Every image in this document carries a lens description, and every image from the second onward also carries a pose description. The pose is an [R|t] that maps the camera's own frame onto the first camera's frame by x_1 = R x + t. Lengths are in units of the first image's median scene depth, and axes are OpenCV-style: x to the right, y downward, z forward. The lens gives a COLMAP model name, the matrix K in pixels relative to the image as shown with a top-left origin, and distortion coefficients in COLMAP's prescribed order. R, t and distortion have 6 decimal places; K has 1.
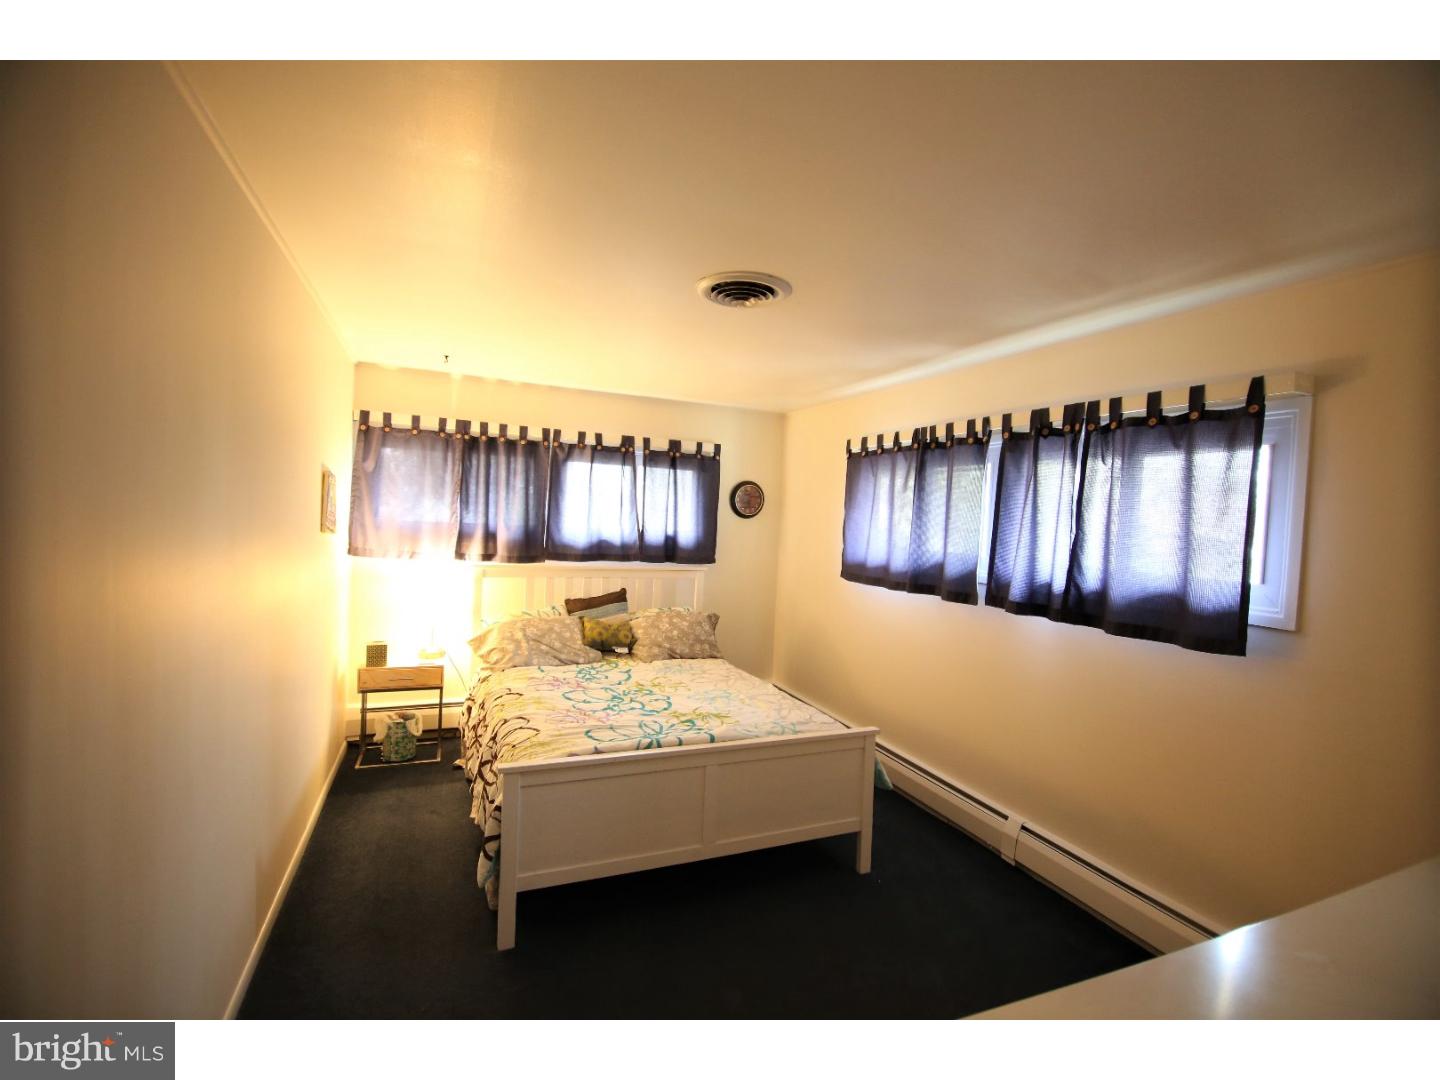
lens RADIAL K [[642.7, 0, 722.3], [0, 642.7, 534.7], [0, 0, 1]] dist [0.002890, -0.012550]
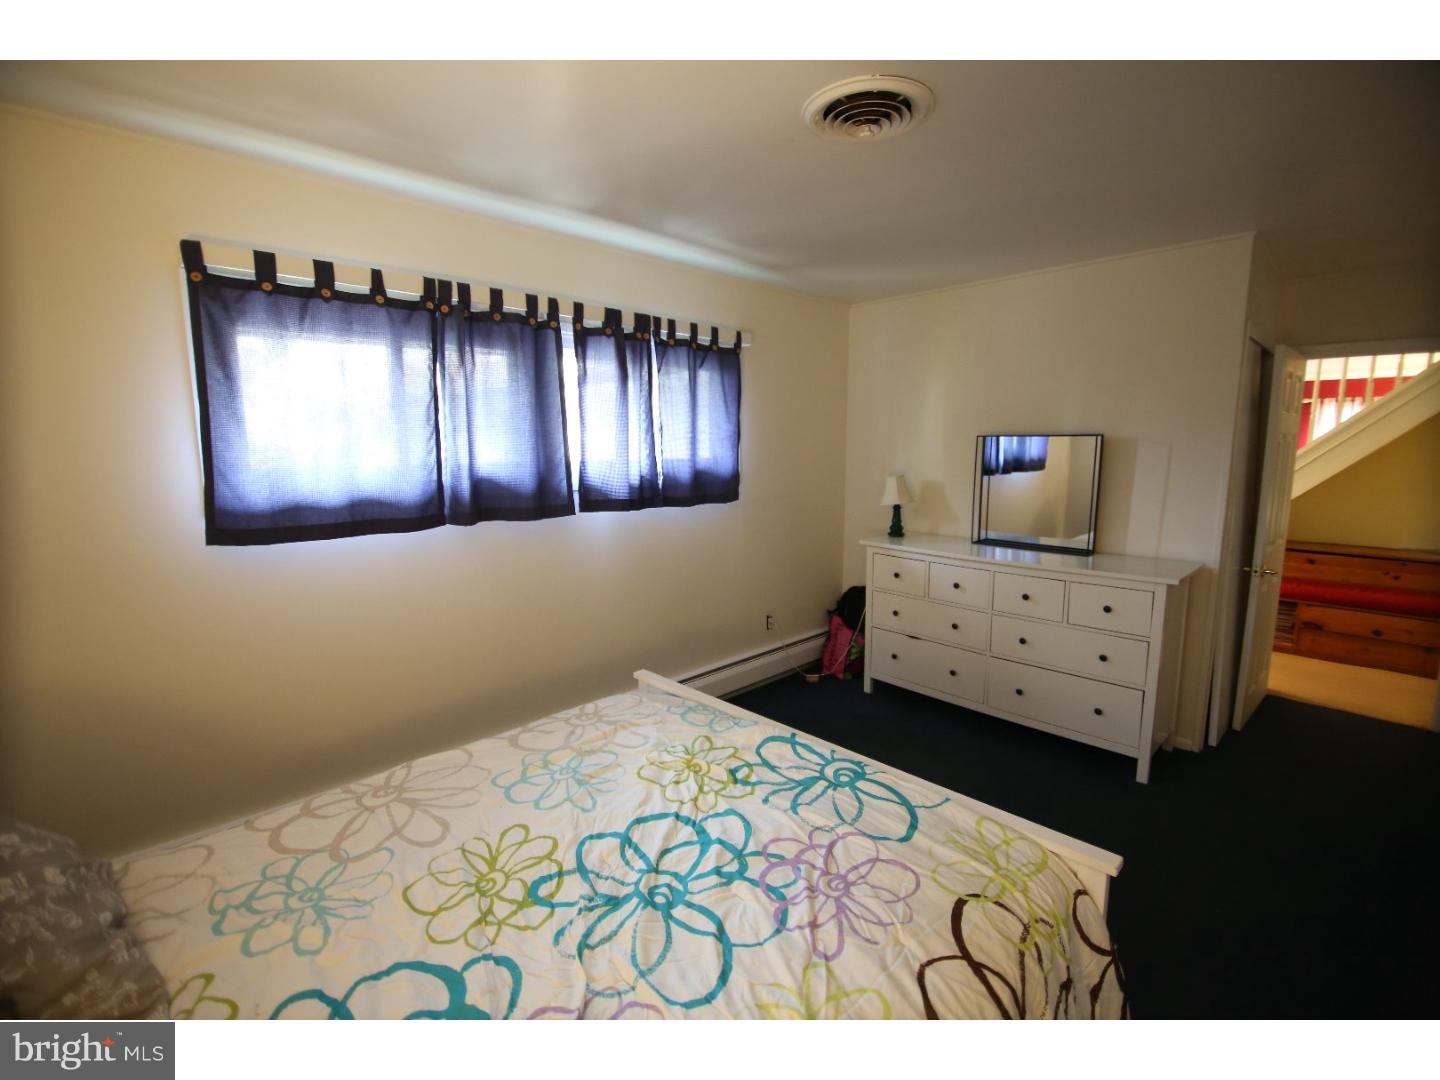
lens RADIAL K [[642.7, 0, 722.3], [0, 642.7, 534.7], [0, 0, 1]] dist [0.002890, -0.012550]
pose [[-0.350488, -0.191024, 0.916879, -0.489104], [0.003576, 0.978699, 0.205271, -0.047316], [-0.936560, 0.075224, -0.342339, 1.053200]]
